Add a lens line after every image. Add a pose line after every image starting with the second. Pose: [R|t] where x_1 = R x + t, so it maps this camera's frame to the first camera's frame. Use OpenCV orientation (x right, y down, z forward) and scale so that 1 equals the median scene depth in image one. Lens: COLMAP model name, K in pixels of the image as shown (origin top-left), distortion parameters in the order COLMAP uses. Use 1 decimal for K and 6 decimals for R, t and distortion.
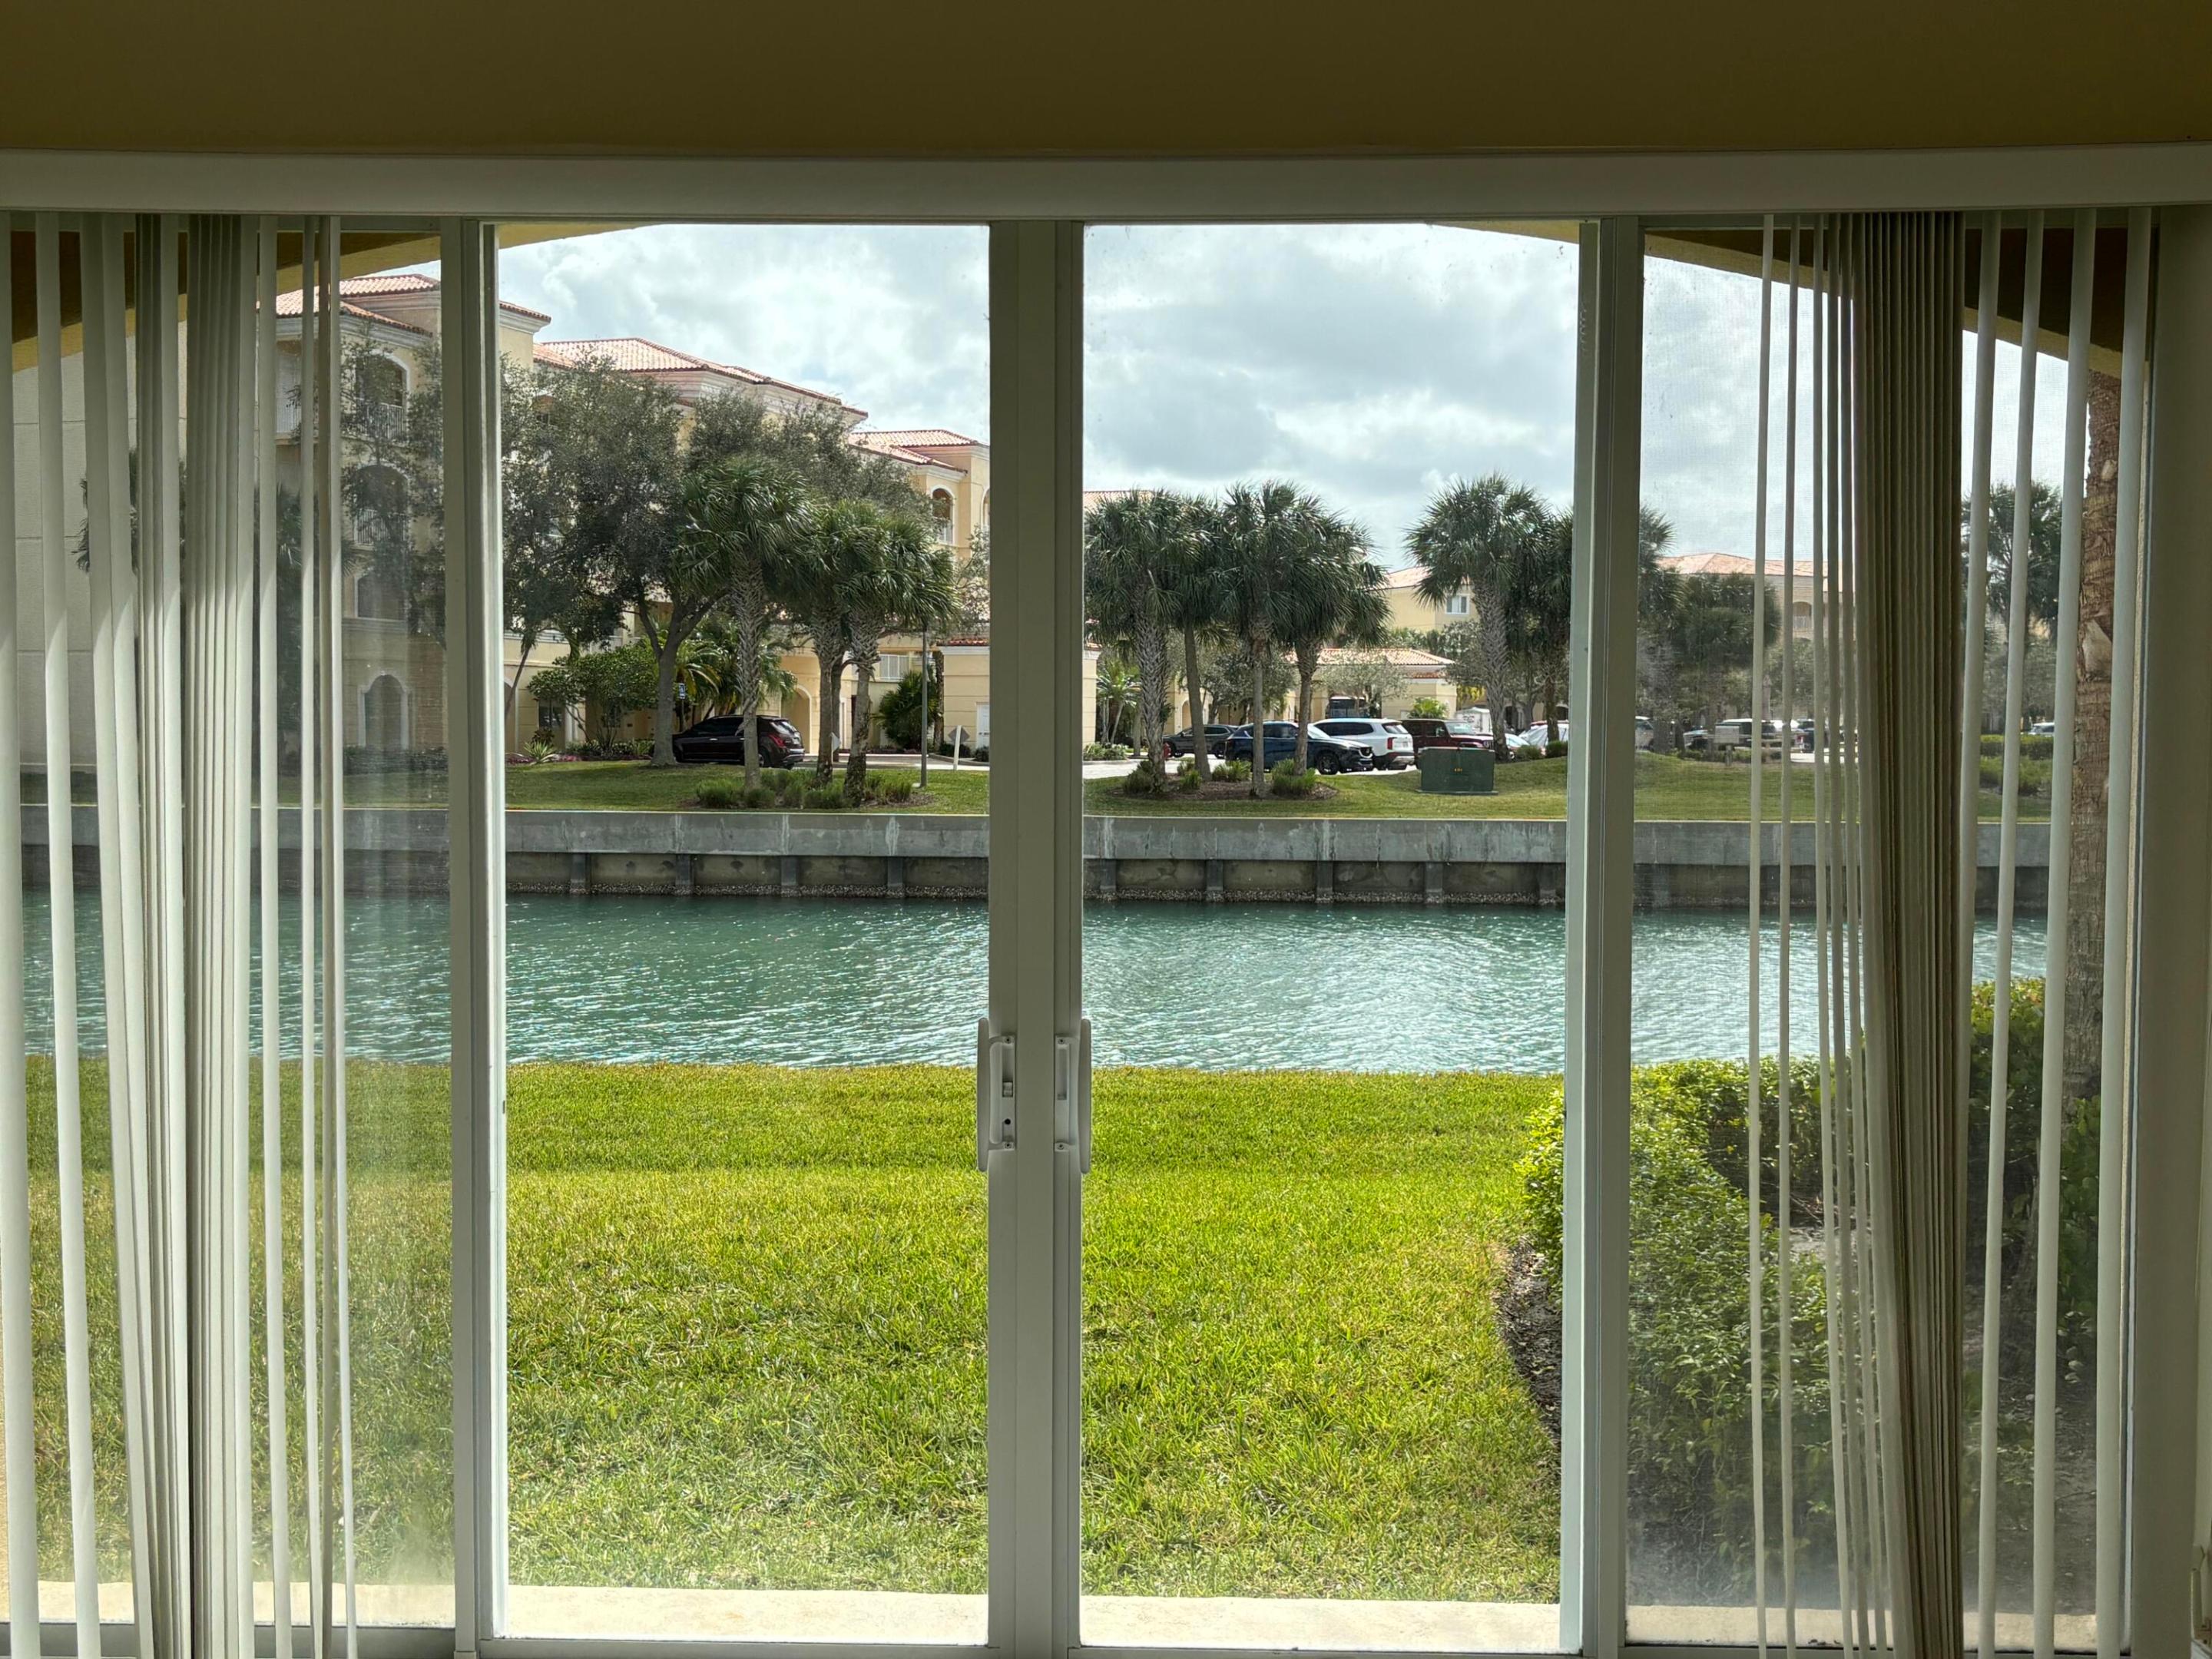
lens RADIAL K [[2370.7, 0, 1105.2], [0, 2370.7, 766.4], [0, 0, 1]] dist [0.041210, -0.030820]
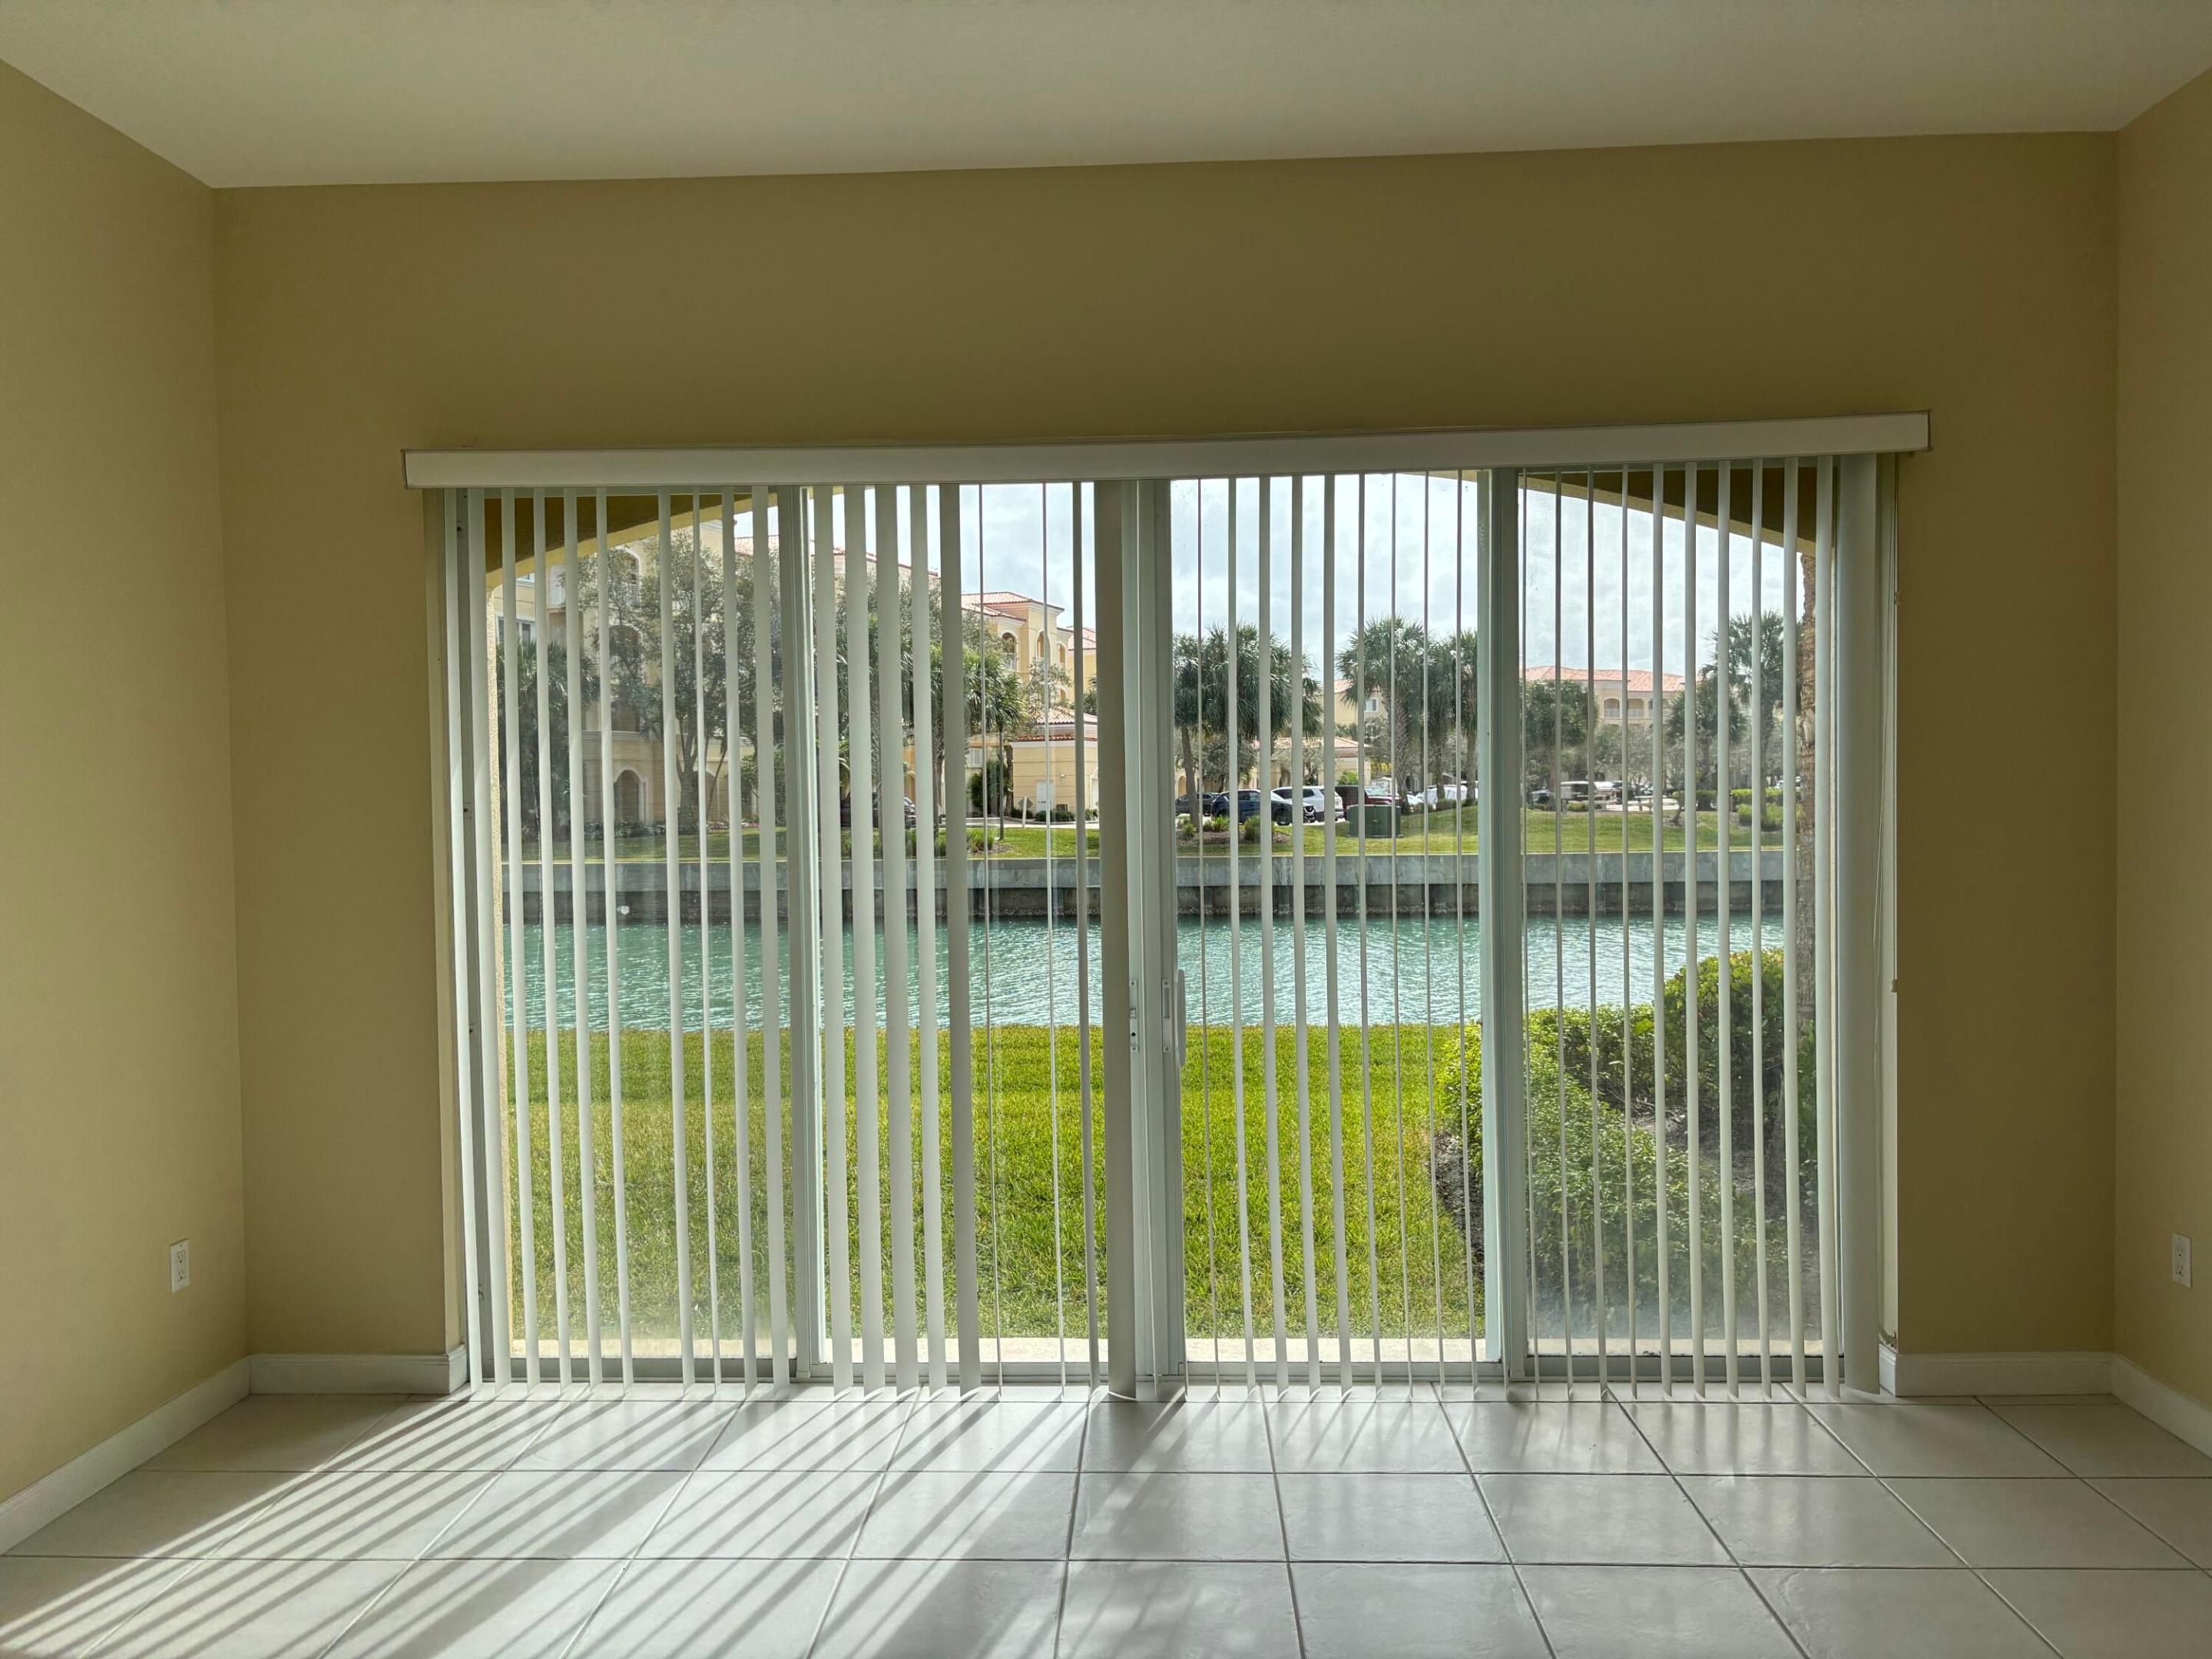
lens RADIAL K [[1660.8, 0, 1080.2], [0, 1660.8, 854.5], [0, 0, 1]] dist [-0.005377, 0.004162]
pose [[0.999525, -0.018698, -0.024482, -0.008817], [0.019143, 0.999653, 0.018088, 0.000524], [0.024136, -0.018548, 0.999537, -0.020726]]
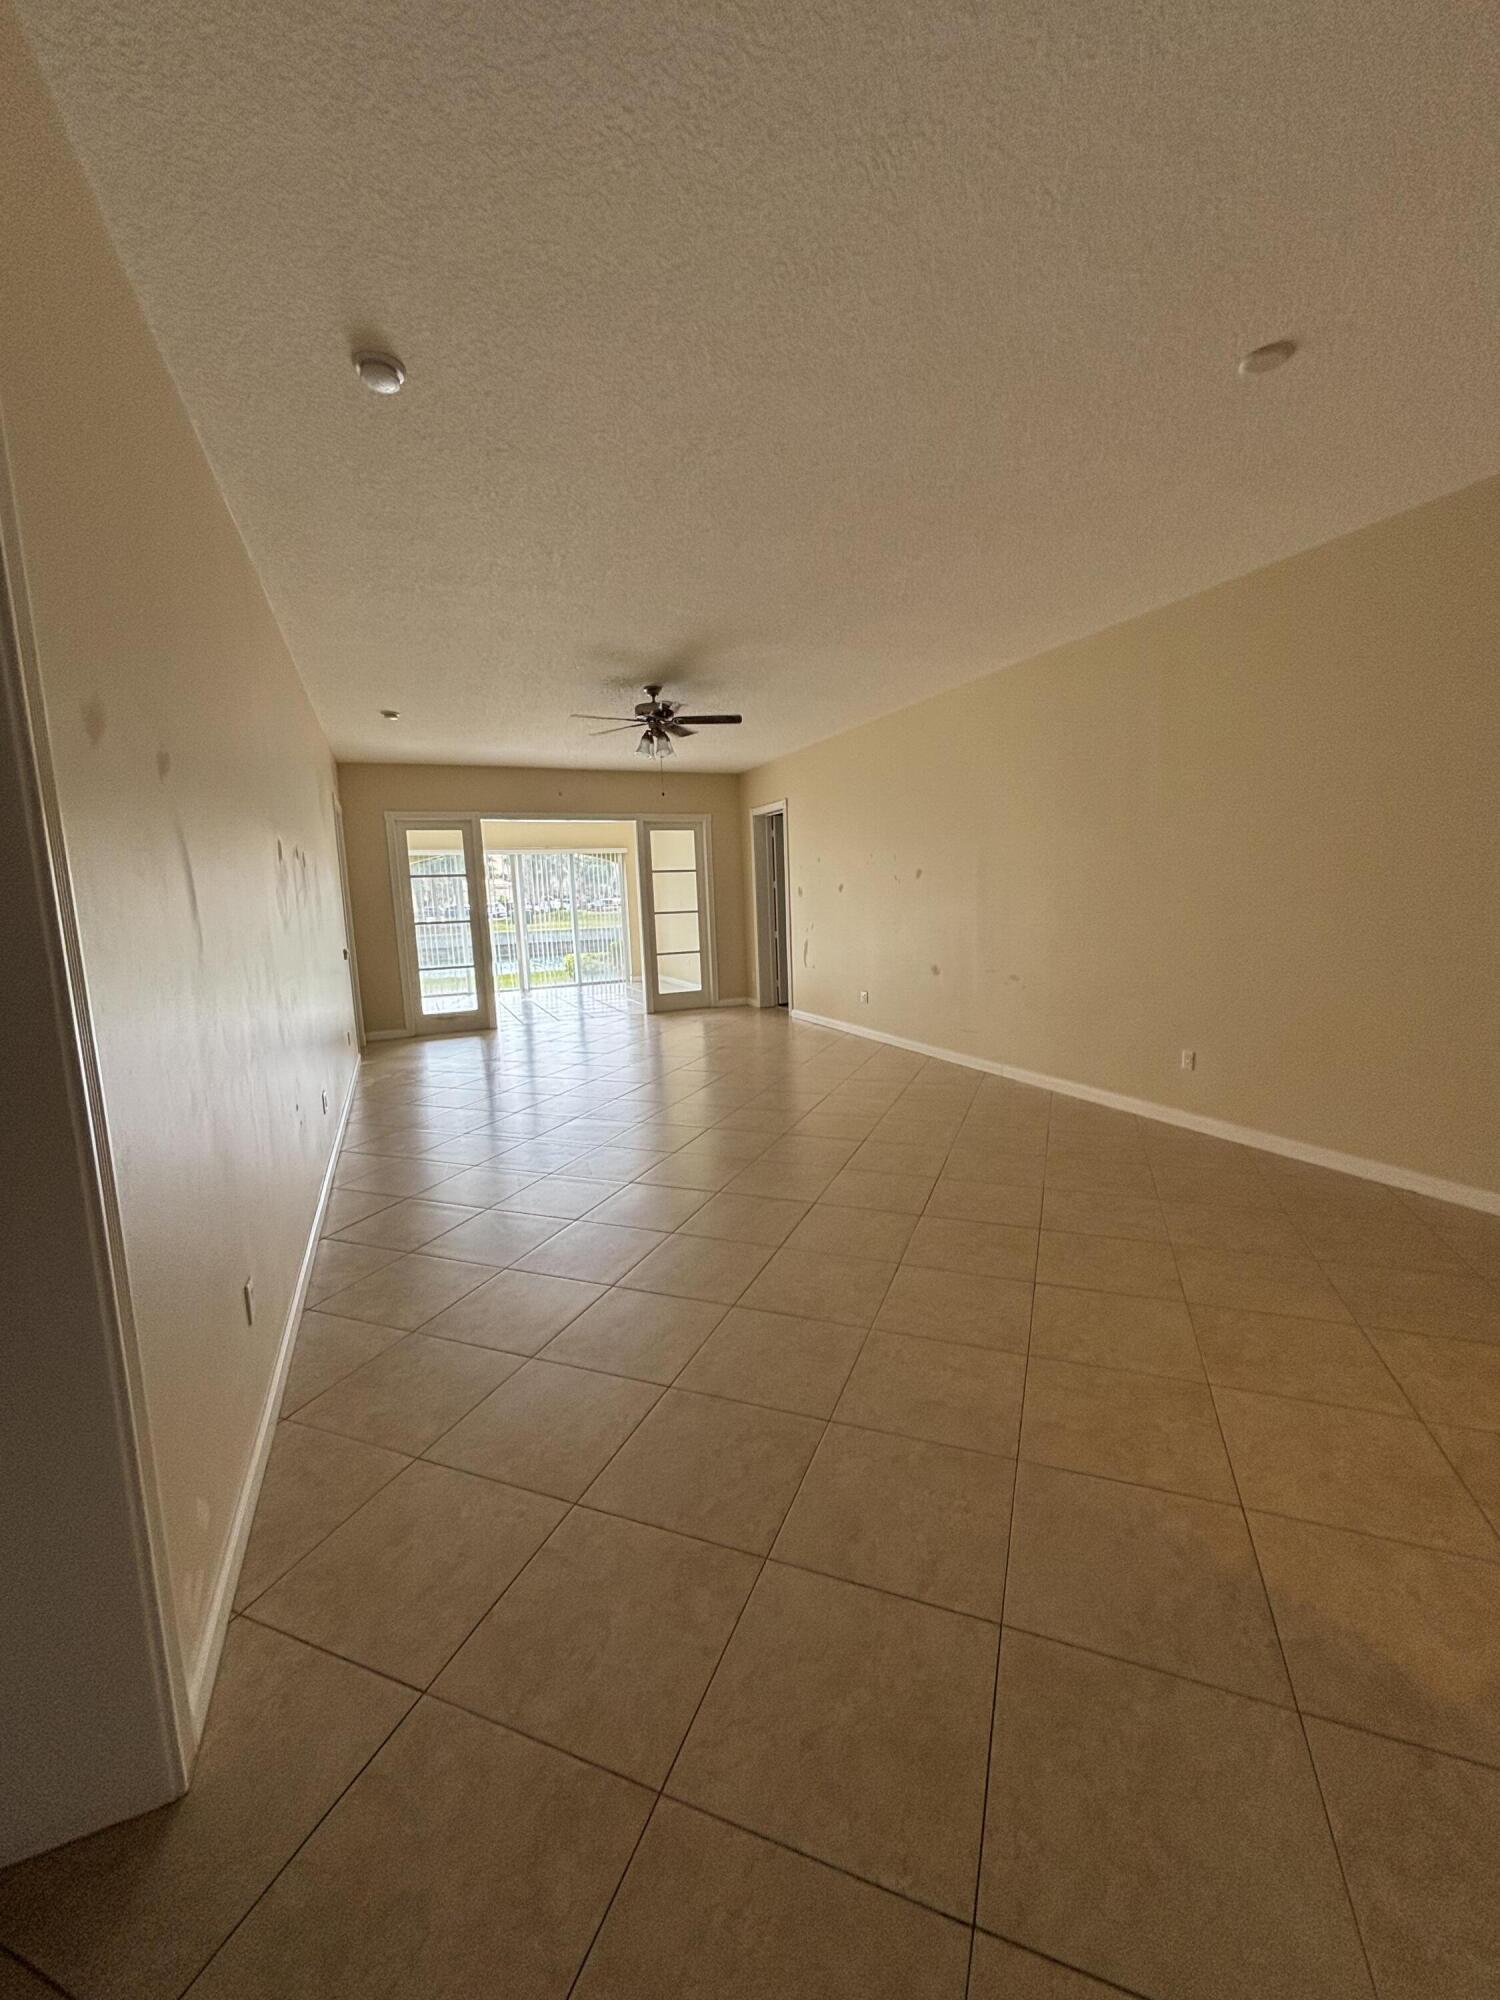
lens RADIAL K [[802.9, 0, 750.0], [0, 802.9, 1000.0], [0, 0, 1]] dist [-0.000178, -0.000311]
pose [[0.905312, -0.095400, 0.413894, -0.111943], [0.051901, 0.991994, 0.115126, 0.009805], [-0.421564, -0.082744, 0.903016, -0.484468]]
